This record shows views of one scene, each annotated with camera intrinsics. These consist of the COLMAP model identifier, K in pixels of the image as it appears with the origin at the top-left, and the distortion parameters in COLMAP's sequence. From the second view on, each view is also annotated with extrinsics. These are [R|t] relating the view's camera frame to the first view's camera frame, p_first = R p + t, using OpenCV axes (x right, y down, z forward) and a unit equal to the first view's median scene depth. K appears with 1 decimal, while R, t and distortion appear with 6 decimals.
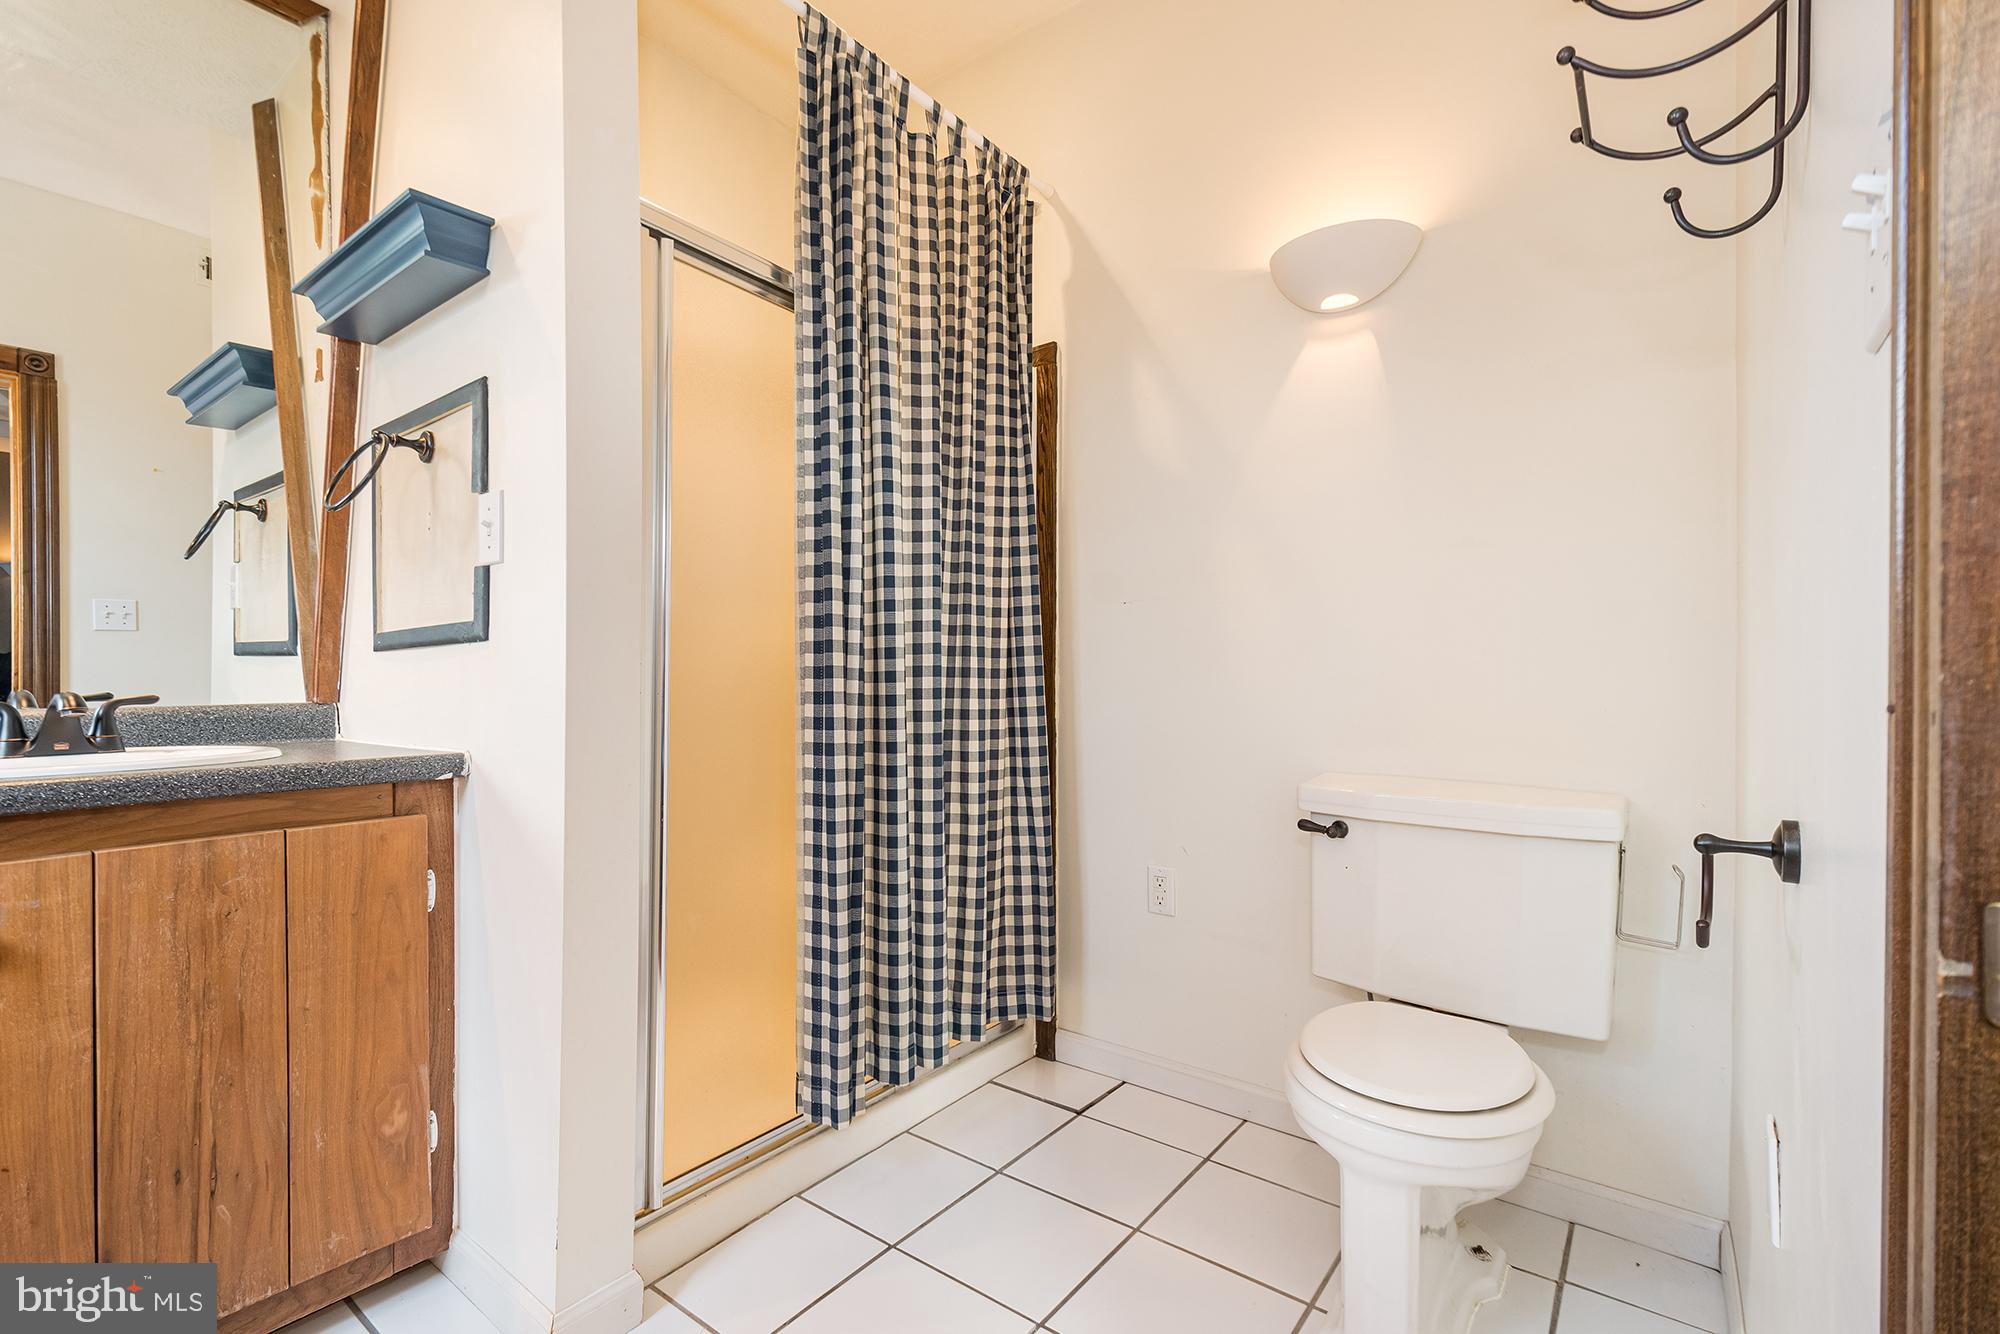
lens RADIAL K [[891.4, 0, 987.0], [0, 891.4, 685.8], [0, 0, 1]] dist [0.017541, -0.005524]
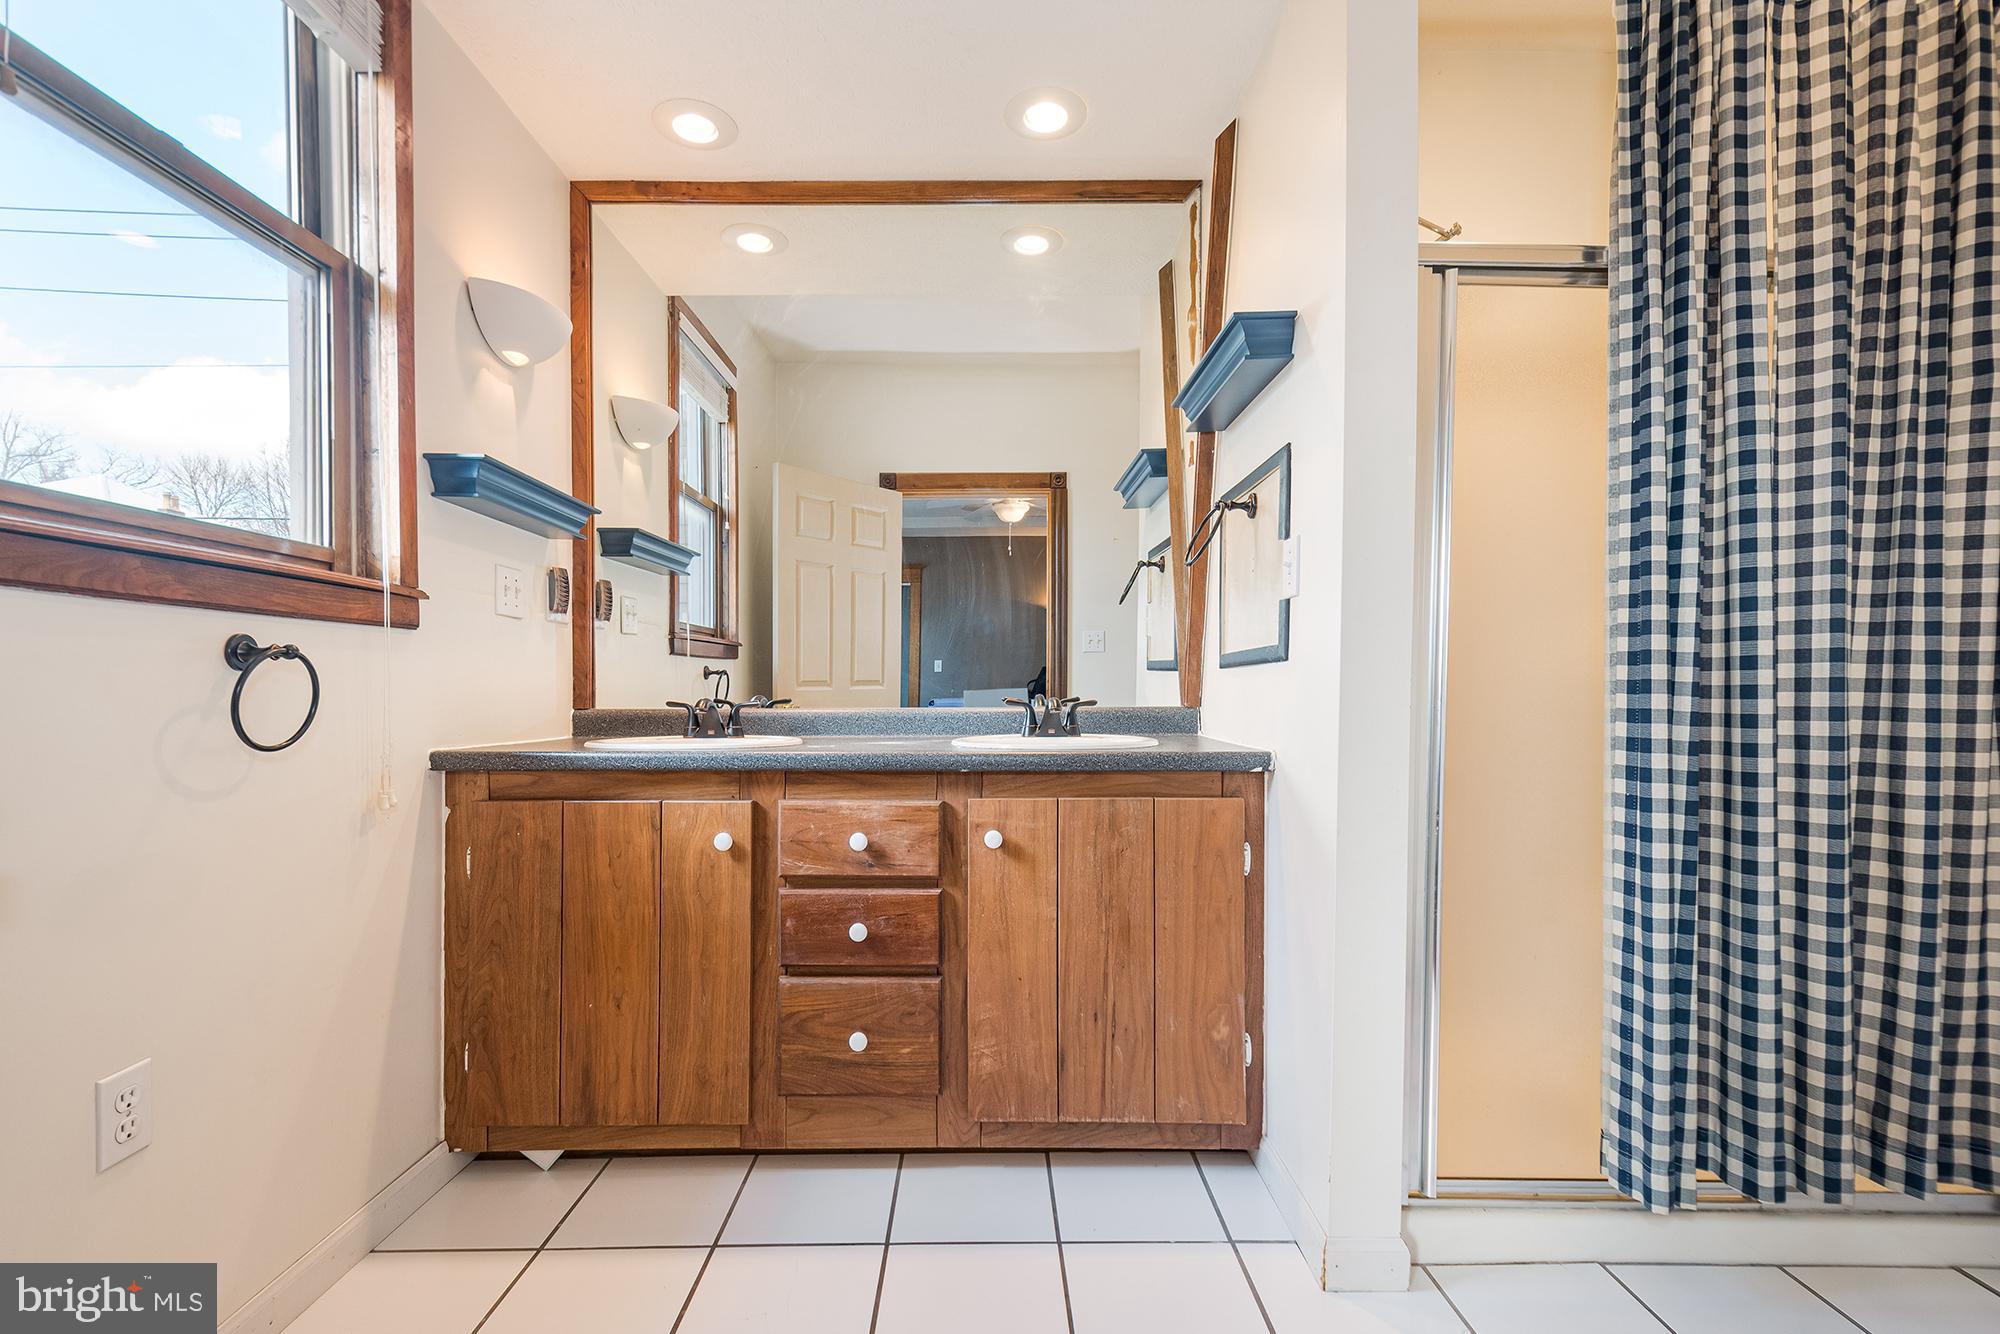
lens RADIAL K [[891.4, 0, 987.0], [0, 891.4, 685.8], [0, 0, 1]] dist [0.017541, -0.005524]
pose [[0.615964, 0.006816, -0.787745, 0.120237], [-0.009349, 0.999955, 0.001342, -0.011494], [0.787719, 0.006537, 0.616001, -0.054170]]
